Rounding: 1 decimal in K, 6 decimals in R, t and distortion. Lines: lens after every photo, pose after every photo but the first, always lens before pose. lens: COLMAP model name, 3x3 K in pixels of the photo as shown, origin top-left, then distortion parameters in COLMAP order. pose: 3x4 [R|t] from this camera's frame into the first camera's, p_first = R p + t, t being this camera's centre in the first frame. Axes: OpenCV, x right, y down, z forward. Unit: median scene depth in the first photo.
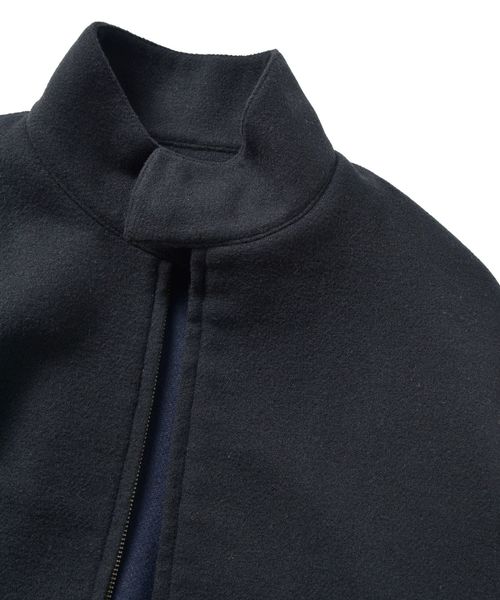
lens RADIAL K [[688.4, 0, 251.8], [0, 688.4, 292.9], [0, 0, 1]] dist [-0.025694, 0.000000]
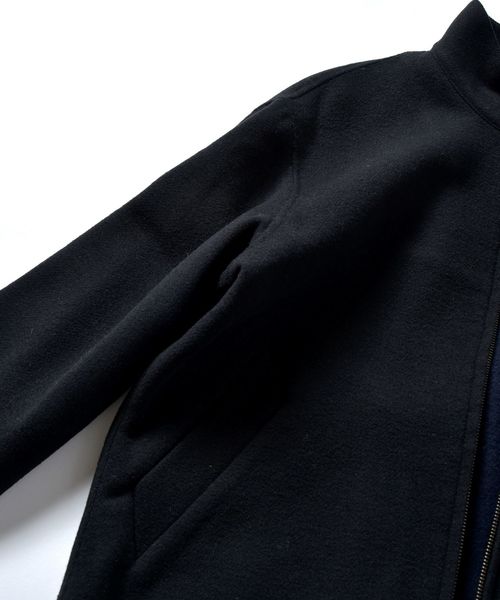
lens RADIAL K [[731.6, 0, 244.4], [0, 731.6, 302.7], [0, 0, 1]] dist [-0.044130, 0.000000]
pose [[0.992730, 0.077020, -0.092491, -0.572464], [-0.097439, 0.965388, -0.241932, 0.774203], [0.070656, 0.249186, 0.965875, -0.515630]]
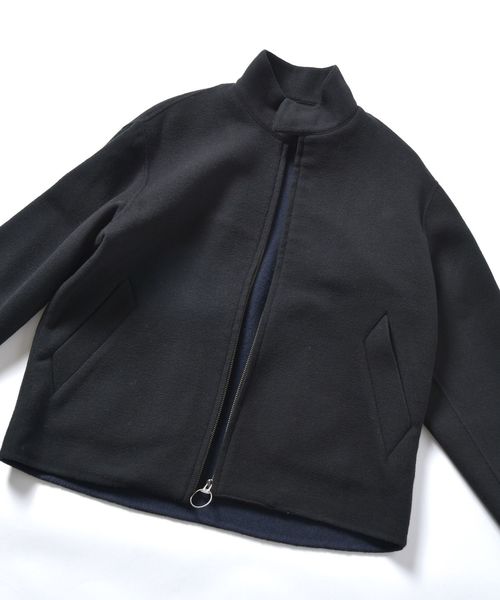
lens RADIAL K [[688.4, 0, 253.6], [0, 688.4, 301.7], [0, 0, 1]] dist [-0.025694, 0.000000]
pose [[0.997102, 0.062485, -0.043394, -0.104432], [-0.066370, 0.993285, -0.094768, 0.791455], [0.037181, 0.097373, 0.994553, -1.461404]]
